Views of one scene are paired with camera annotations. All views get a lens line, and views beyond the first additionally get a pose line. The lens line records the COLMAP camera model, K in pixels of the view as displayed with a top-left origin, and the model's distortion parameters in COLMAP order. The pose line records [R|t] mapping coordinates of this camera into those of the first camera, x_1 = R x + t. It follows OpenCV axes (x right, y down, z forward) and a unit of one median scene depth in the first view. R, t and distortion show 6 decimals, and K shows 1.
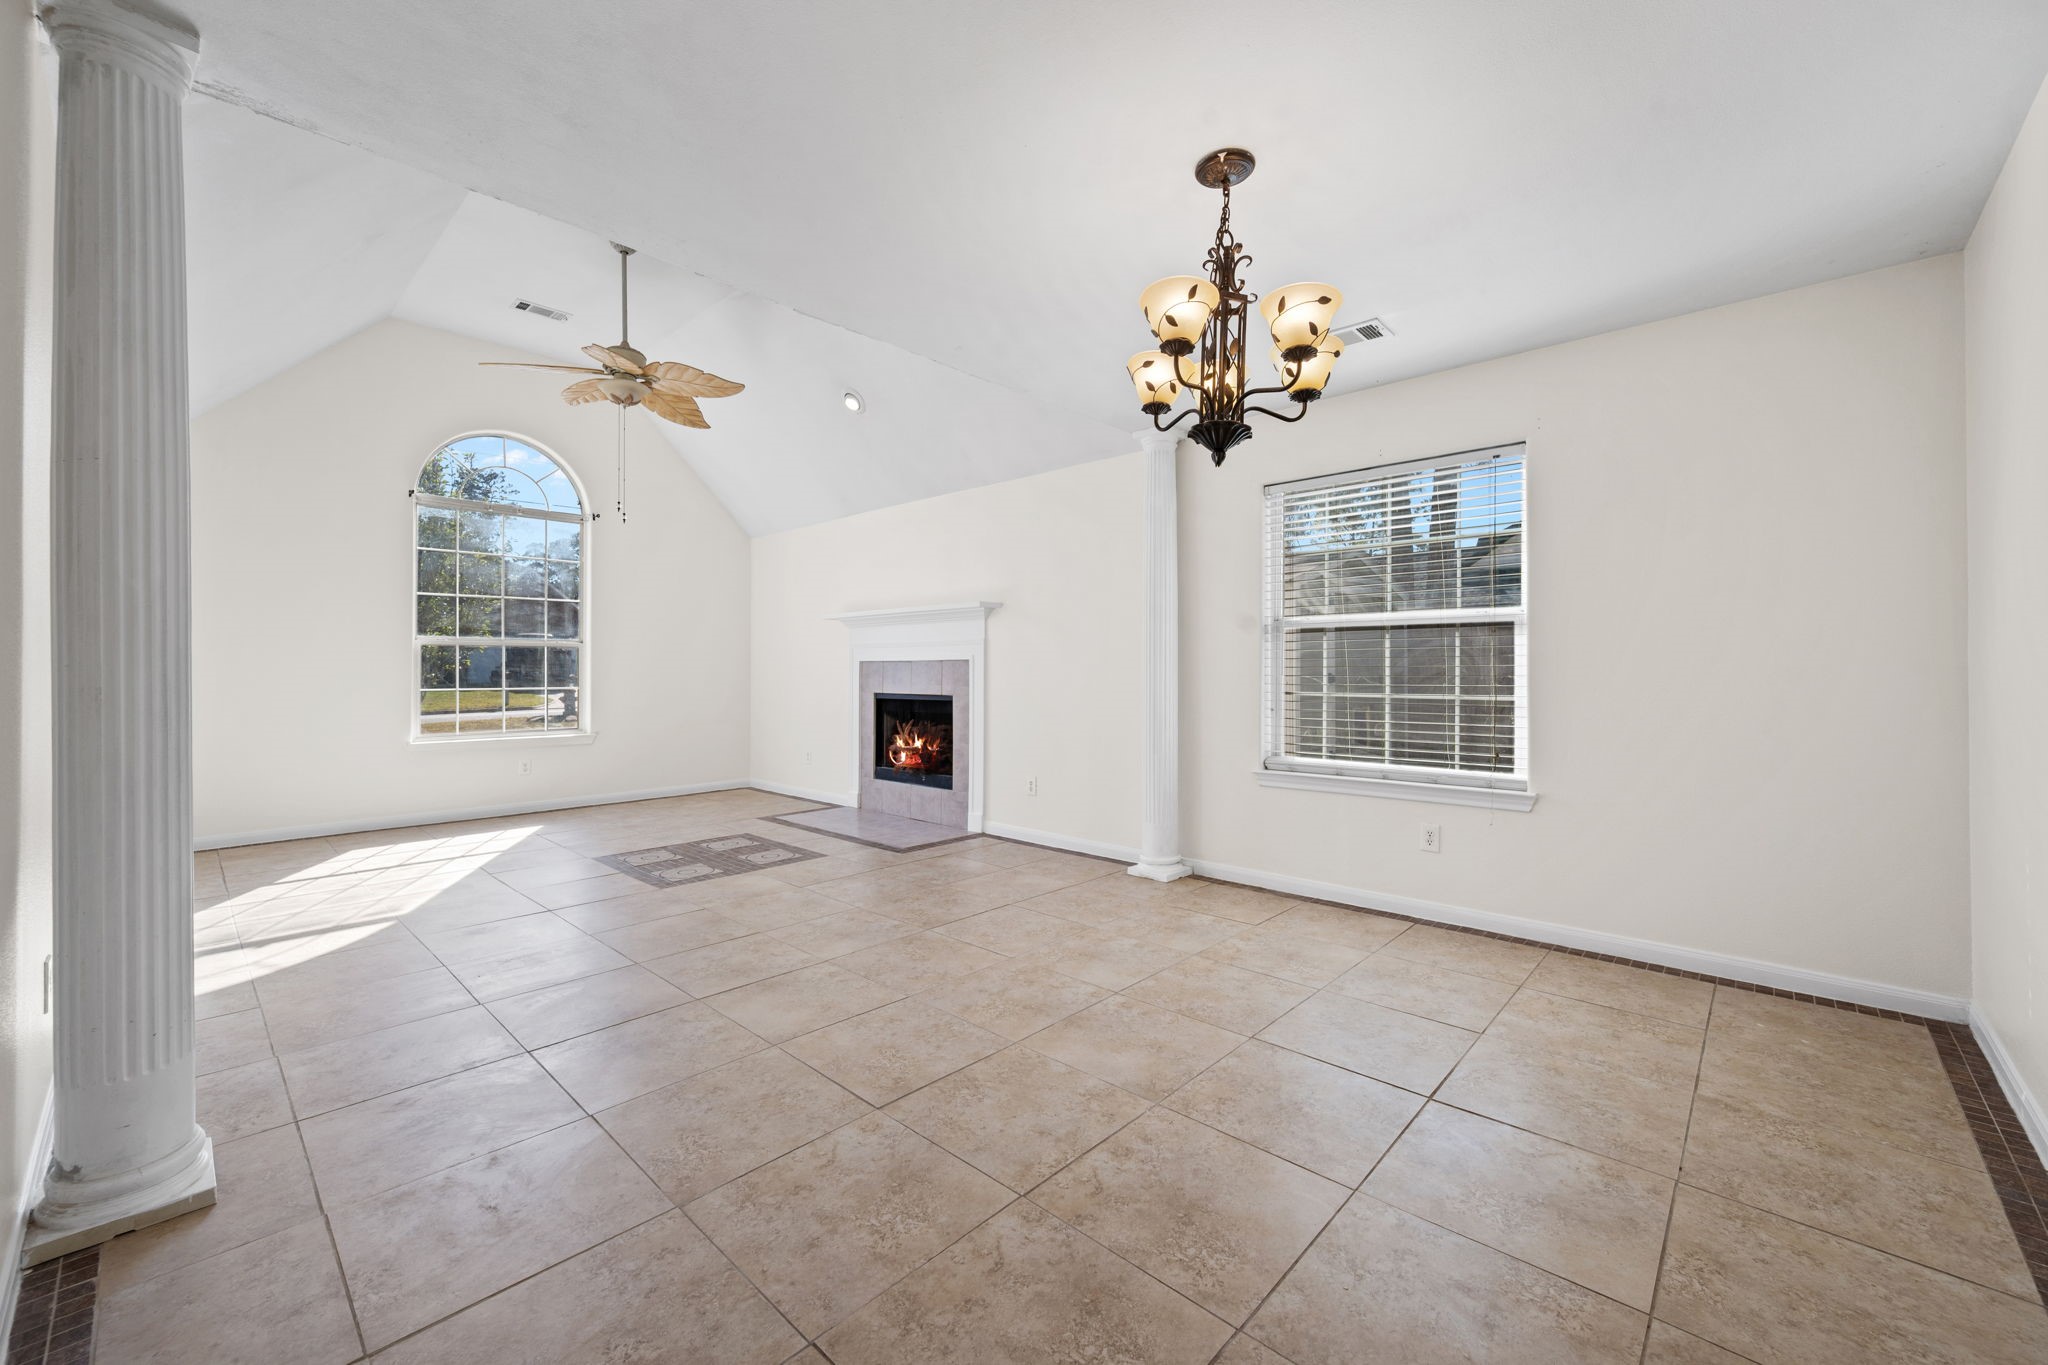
lens RADIAL K [[814.9, 0, 1024.0], [0, 814.9, 682.5], [0, 0, 1]] dist [-0.000806, -0.000270]
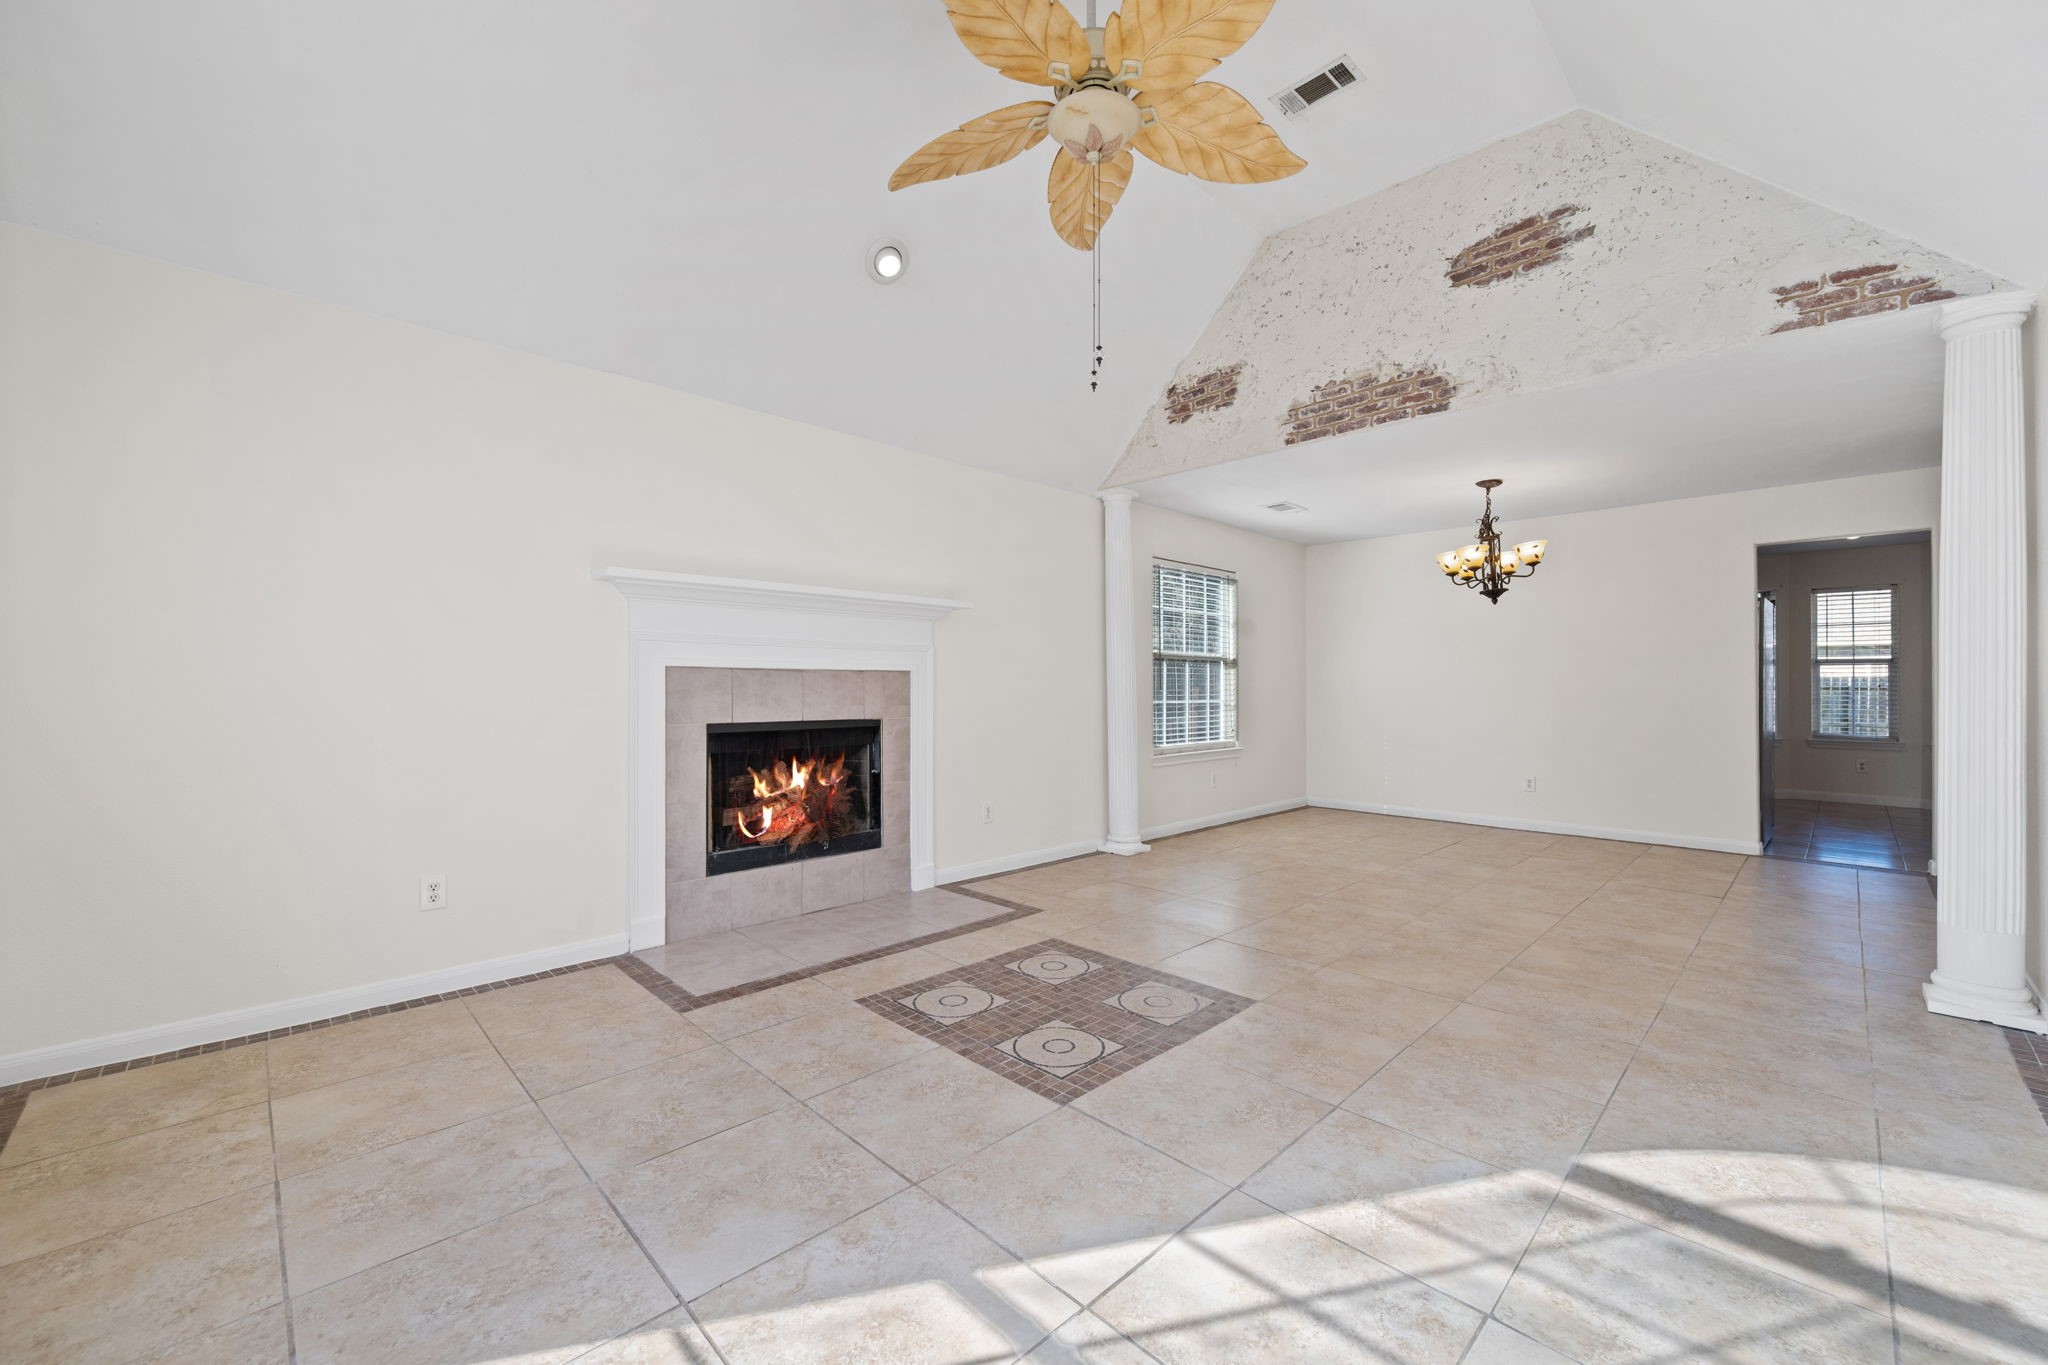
lens RADIAL K [[803.4, 0, 1031.7], [0, 803.4, 700.8], [0, 0, 1]] dist [-0.000314, -0.000110]
pose [[0.032092, -0.013267, 0.999397, -0.801535], [0.014441, 0.999814, 0.012808, -0.007253], [-0.999381, 0.014022, 0.032277, 0.832760]]
